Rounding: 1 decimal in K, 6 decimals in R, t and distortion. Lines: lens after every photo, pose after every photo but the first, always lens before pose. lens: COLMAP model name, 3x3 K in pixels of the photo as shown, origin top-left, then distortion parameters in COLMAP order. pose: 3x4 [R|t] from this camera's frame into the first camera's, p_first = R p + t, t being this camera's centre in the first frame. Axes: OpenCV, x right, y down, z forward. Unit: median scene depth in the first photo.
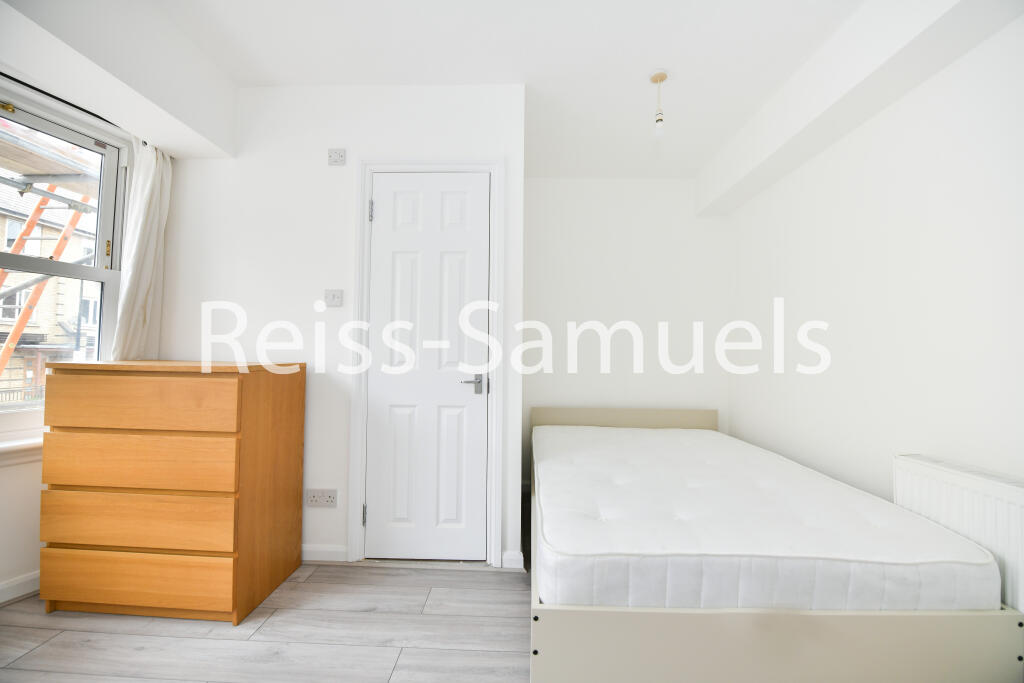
lens RADIAL K [[411.9, 0, 512.0], [0, 411.9, 341.5], [0, 0, 1]] dist [-0.002364, -0.007226]
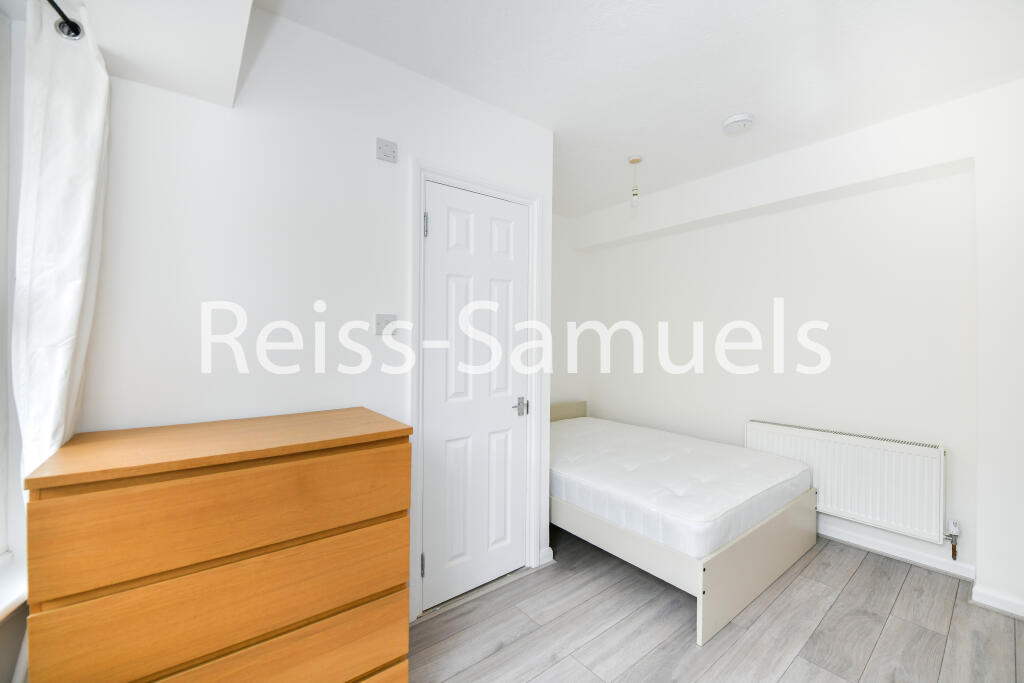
lens RADIAL K [[423.7, 0, 525.1], [0, 423.7, 340.7], [0, 0, 1]] dist [-0.005514, -0.000290]
pose [[0.758494, -0.018563, 0.651416, -0.844605], [-0.018035, 0.998613, 0.049457, -0.131410], [-0.651431, -0.049261, 0.757107, 0.185661]]
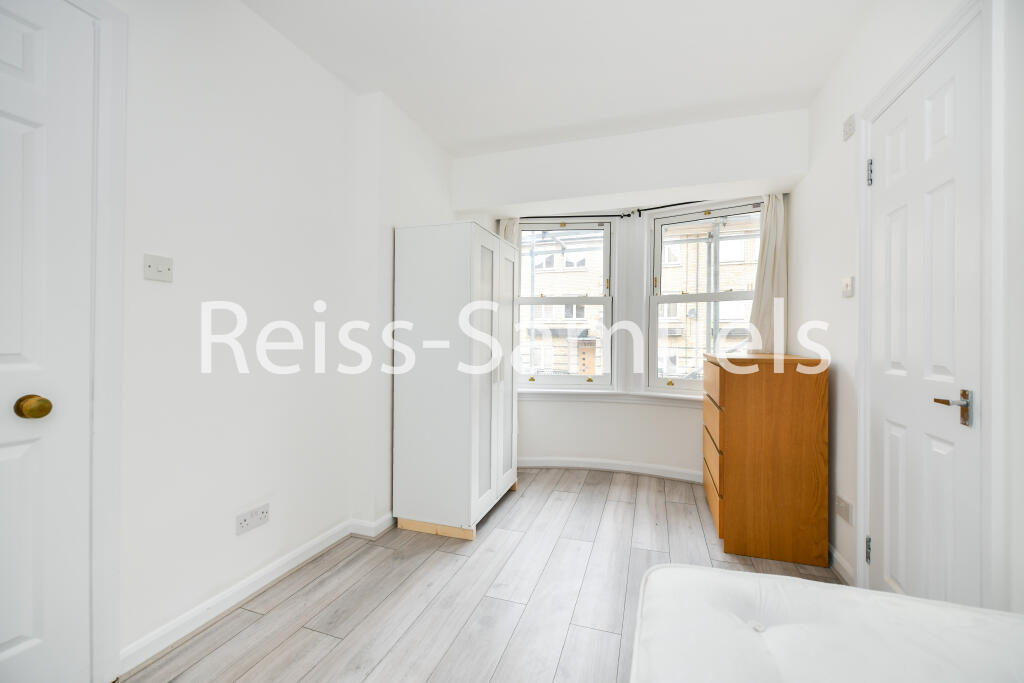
lens RADIAL K [[412.5, 0, 516.9], [0, 412.5, 337.5], [0, 0, 1]] dist [0.001908, 0.000204]
pose [[-0.302060, -0.018352, -0.953112, 0.686282], [0.025719, 0.999294, -0.027392, 0.007408], [0.952942, -0.032788, -0.301374, 0.642793]]
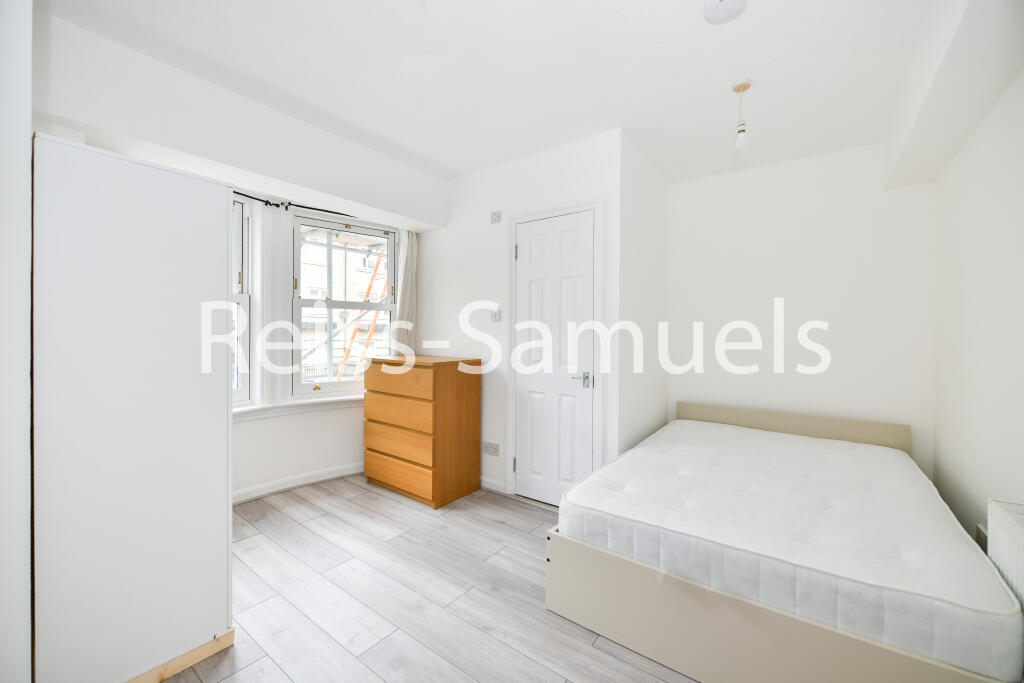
lens RADIAL K [[411.9, 0, 512.0], [0, 411.9, 341.5], [0, 0, 1]] dist [-0.002364, -0.007226]
pose [[0.815334, 0.007063, -0.578948, 0.506872], [0.020264, 0.998965, 0.040725, -0.077366], [0.578636, -0.044937, 0.814347, -0.182131]]
